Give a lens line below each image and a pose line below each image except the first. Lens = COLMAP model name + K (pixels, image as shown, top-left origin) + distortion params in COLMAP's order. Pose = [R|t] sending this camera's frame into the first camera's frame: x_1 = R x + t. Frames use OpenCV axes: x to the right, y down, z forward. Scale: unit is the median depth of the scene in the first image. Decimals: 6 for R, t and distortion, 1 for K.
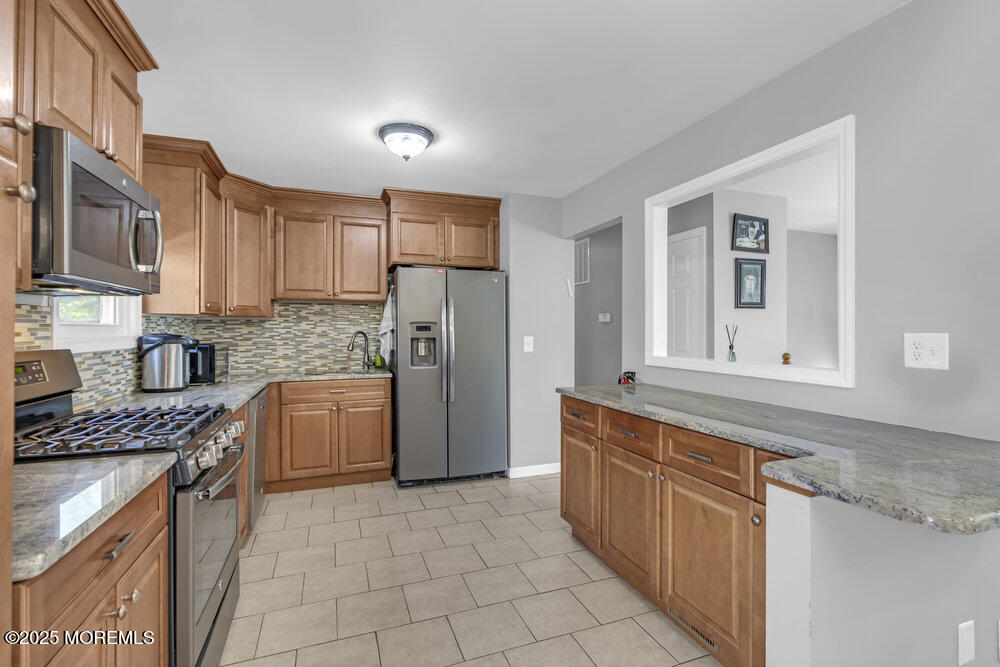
lens RADIAL K [[458.0, 0, 499.8], [0, 458.0, 331.5], [0, 0, 1]] dist [-0.000215, 0.001504]
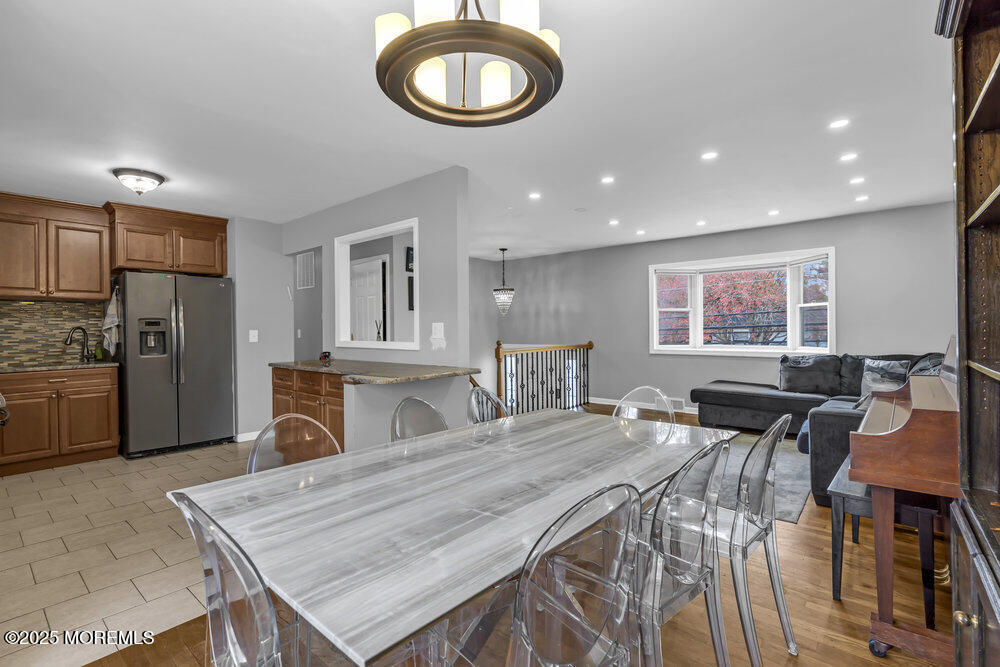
lens RADIAL K [[464.4, 0, 501.6], [0, 464.4, 331.2], [0, 0, 1]] dist [-0.003254, 0.000617]
pose [[0.873270, -0.009193, 0.487149, 0.037802], [0.009288, 0.999954, 0.002221, 0.017863], [-0.487147, 0.002585, 0.873316, -0.483426]]
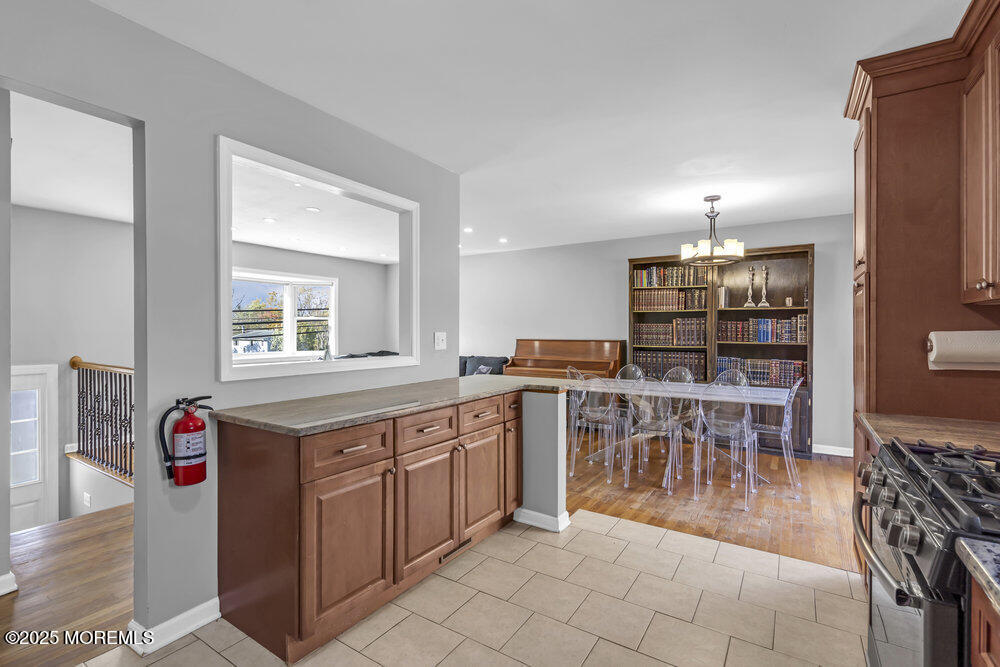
lens RADIAL K [[458.0, 0, 499.8], [0, 458.0, 331.5], [0, 0, 1]] dist [-0.000215, 0.001504]
pose [[-0.597286, -0.000488, 0.802028, -0.369301], [0.000046, 1.000000, 0.000642, 0.000111], [-0.802029, 0.000420, -0.597286, 0.848620]]
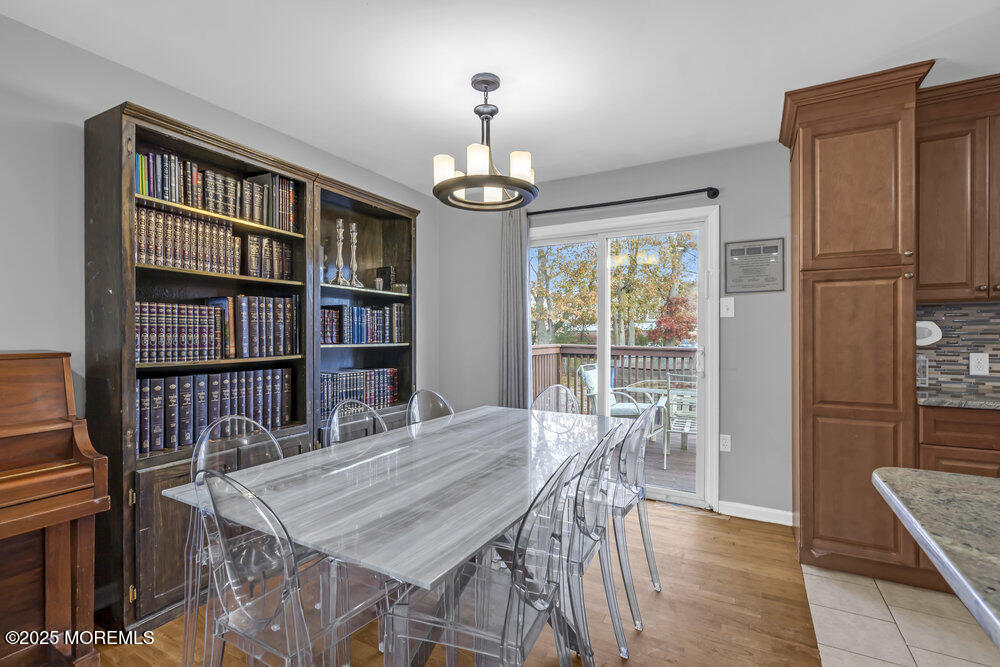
lens RADIAL K [[466.4, 0, 500.0], [0, 466.4, 333.5], [0, 0, 1]] dist [0.001043, 0.000584]
pose [[-0.754853, 0.002316, -0.655890, 0.561971], [0.004233, 0.999990, -0.001340, 0.014563], [0.655881, -0.003788, -0.754855, 0.285275]]
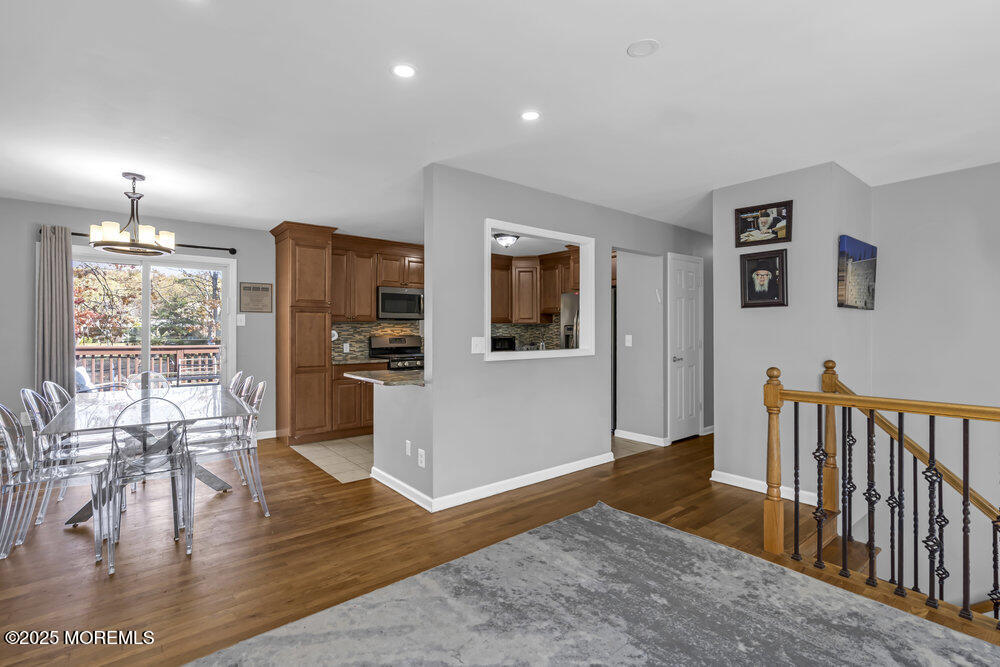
lens RADIAL K [[464.4, 0, 501.6], [0, 464.4, 331.2], [0, 0, 1]] dist [-0.003254, 0.000617]
pose [[0.321866, 0.003834, -0.946777, 1.289842], [-0.002622, 0.999992, 0.003159, -0.003575], [0.946782, 0.001466, 0.321874, 0.221992]]
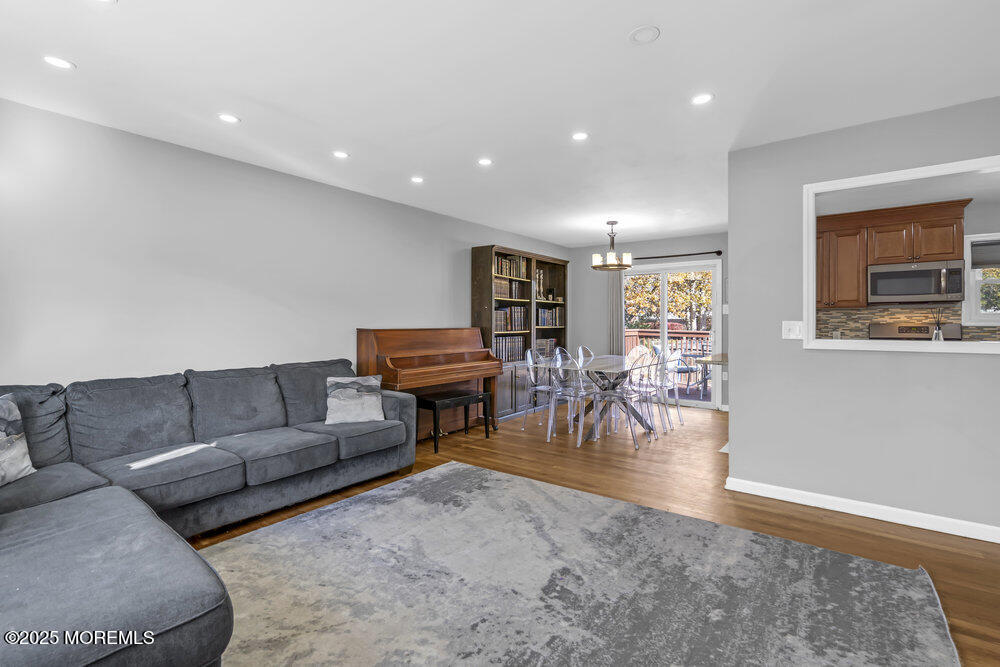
lens RADIAL K [[457.0, 0, 503.4], [0, 457.0, 326.5], [0, 0, 1]] dist [-0.002245, 0.000822]
pose [[-0.843612, 0.007029, -0.536907, 1.268180], [0.001196, 0.999936, 0.011212, 0.011300], [0.536952, 0.008817, -0.843567, 0.877988]]
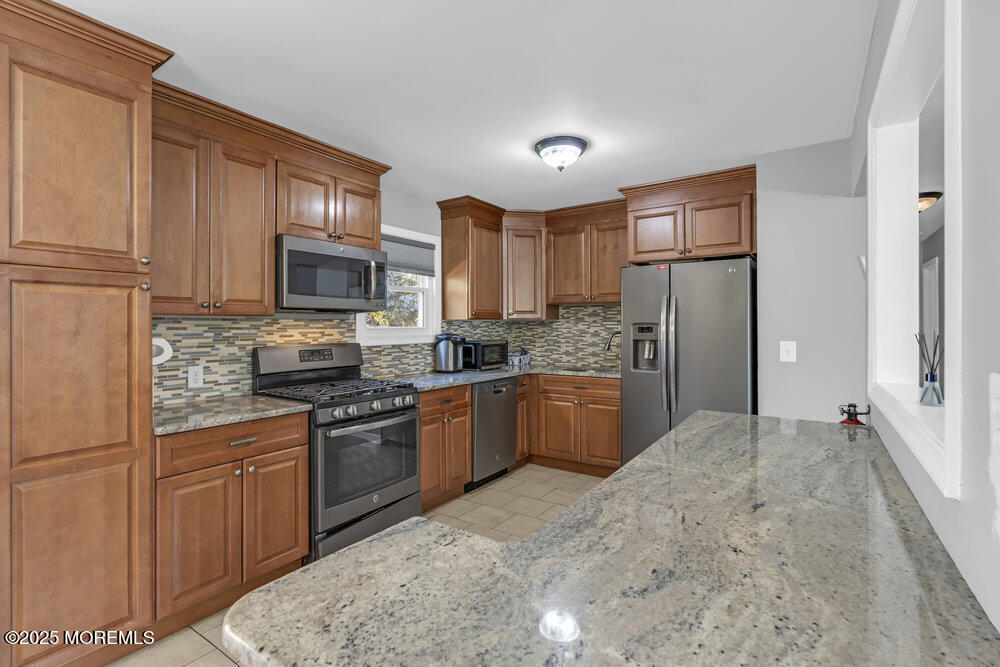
lens RADIAL K [[457.0, 0, 503.4], [0, 457.0, 326.5], [0, 0, 1]] dist [-0.002245, 0.000822]
pose [[0.579973, 0.000695, -0.814635, 0.415606], [-0.000010, 1.000000, 0.000846, -0.013736], [0.814636, -0.000483, 0.579973, 0.209971]]
